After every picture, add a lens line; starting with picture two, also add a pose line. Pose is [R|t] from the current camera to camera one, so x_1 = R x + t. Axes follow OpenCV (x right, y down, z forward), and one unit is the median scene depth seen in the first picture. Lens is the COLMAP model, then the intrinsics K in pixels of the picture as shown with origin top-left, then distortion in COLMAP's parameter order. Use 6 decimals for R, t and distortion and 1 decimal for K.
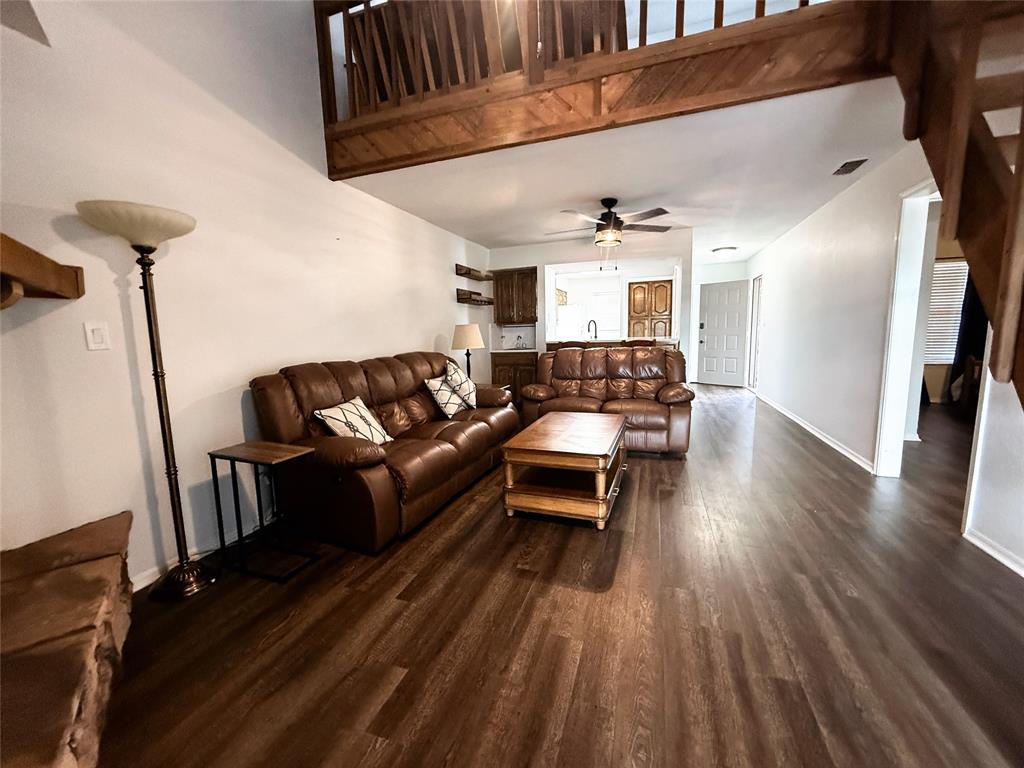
lens RADIAL K [[408.7, 0, 512.0], [0, 408.7, 384.0], [0, 0, 1]] dist [-0.000222, -0.000037]
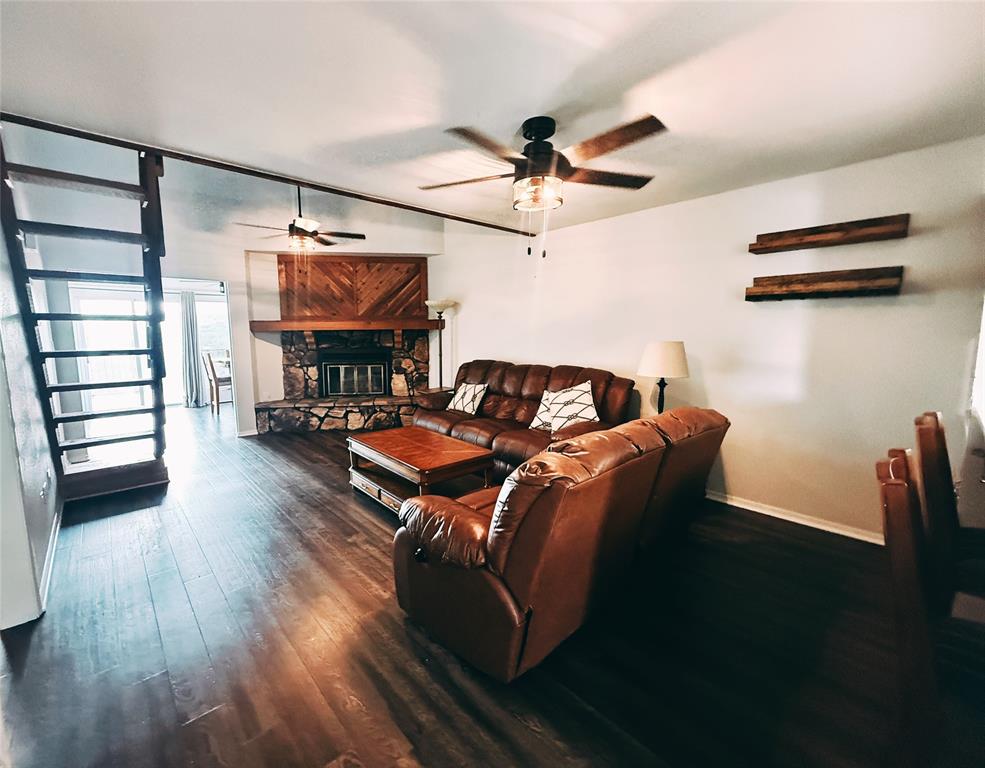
lens RADIAL K [[413.5, 0, 492.5], [0, 413.5, 384.0], [0, 0, 1]] dist [-0.000088, 0.000003]
pose [[-0.448874, 0.132265, -0.883752, 0.867554], [-0.107770, 0.973754, 0.200473, -0.238365], [0.887073, 0.185229, -0.422838, 1.394328]]
